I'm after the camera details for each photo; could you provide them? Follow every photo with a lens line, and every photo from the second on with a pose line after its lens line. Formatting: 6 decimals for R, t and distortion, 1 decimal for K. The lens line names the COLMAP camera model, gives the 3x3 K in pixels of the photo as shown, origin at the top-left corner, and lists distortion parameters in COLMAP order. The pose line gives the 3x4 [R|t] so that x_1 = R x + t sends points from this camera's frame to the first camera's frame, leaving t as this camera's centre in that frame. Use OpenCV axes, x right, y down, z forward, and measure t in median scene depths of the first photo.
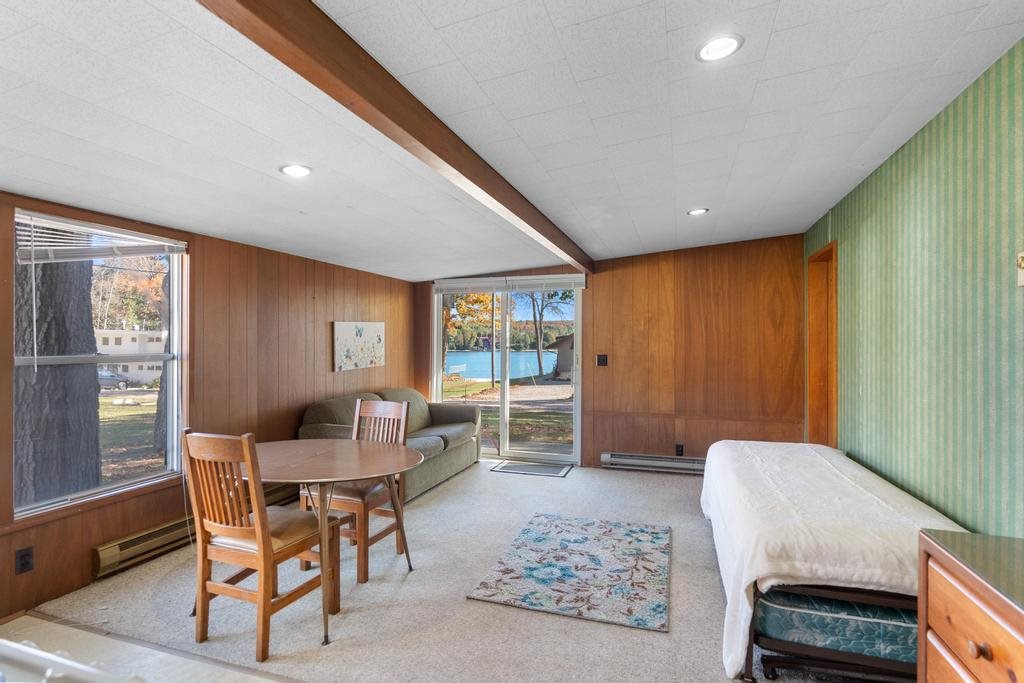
lens RADIAL K [[511.0, 0, 513.9], [0, 511.0, 343.9], [0, 0, 1]] dist [0.000840, -0.001019]
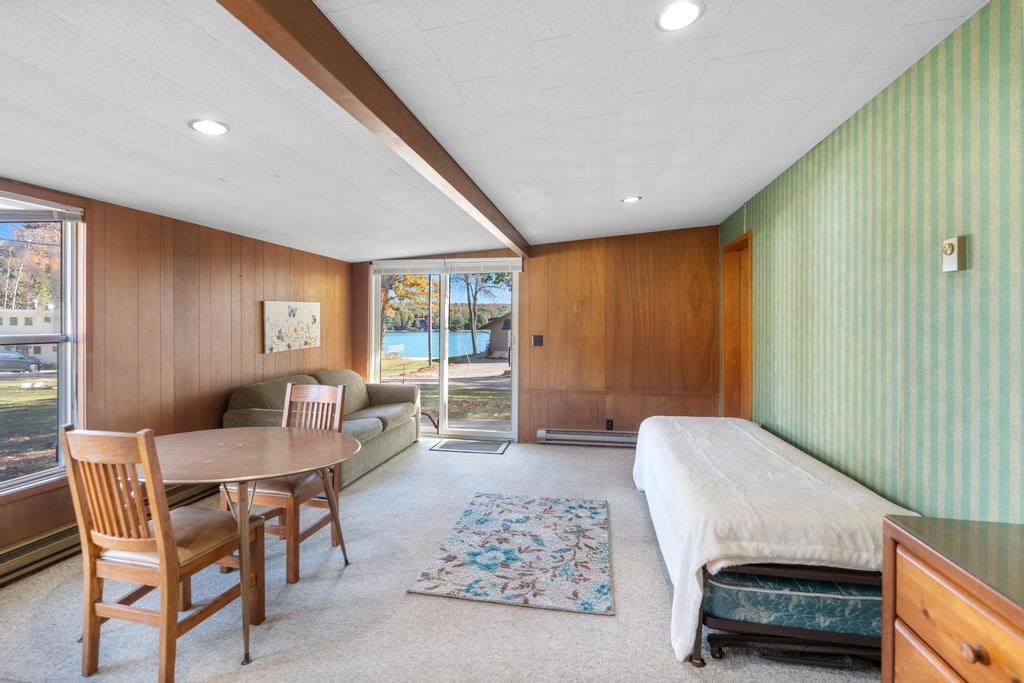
lens RADIAL K [[469.1, 0, 517.2], [0, 469.1, 330.2], [0, 0, 1]] dist [-0.005797, 0.000399]
pose [[0.989638, 0.000798, 0.143583, -0.014518], [-0.002409, 0.999936, 0.011050, 0.000005], [-0.143565, -0.011282, 0.989577, 0.103315]]
